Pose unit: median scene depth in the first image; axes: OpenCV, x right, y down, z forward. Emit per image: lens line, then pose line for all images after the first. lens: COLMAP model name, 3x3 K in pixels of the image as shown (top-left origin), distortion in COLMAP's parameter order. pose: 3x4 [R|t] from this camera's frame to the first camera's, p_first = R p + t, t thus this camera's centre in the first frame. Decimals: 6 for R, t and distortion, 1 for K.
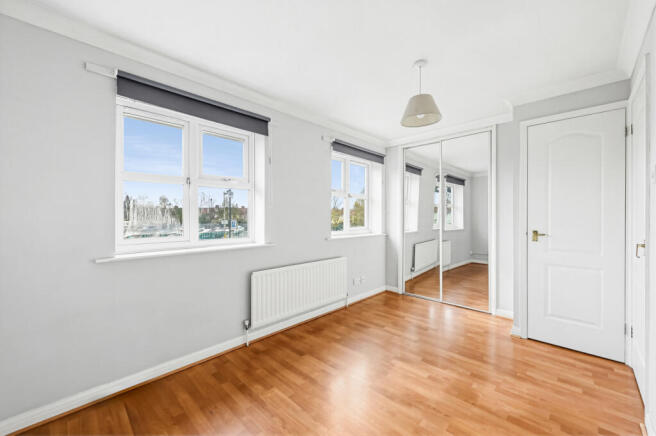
lens RADIAL K [[258.2, 0, 331.3], [0, 258.2, 216.8], [0, 0, 1]] dist [0.000048, -0.000134]
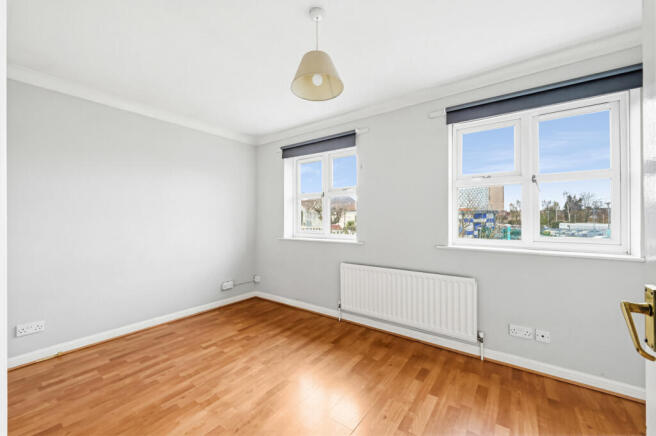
lens RADIAL K [[258.2, 0, 329.3], [0, 258.2, 221.9], [0, 0, 1]] dist [0.000048, -0.000134]
pose [[0.132938, -0.010586, -0.991068, 0.812113], [-0.016544, 0.999780, -0.012898, 0.035740], [0.990986, 0.018111, 0.132734, 0.702321]]
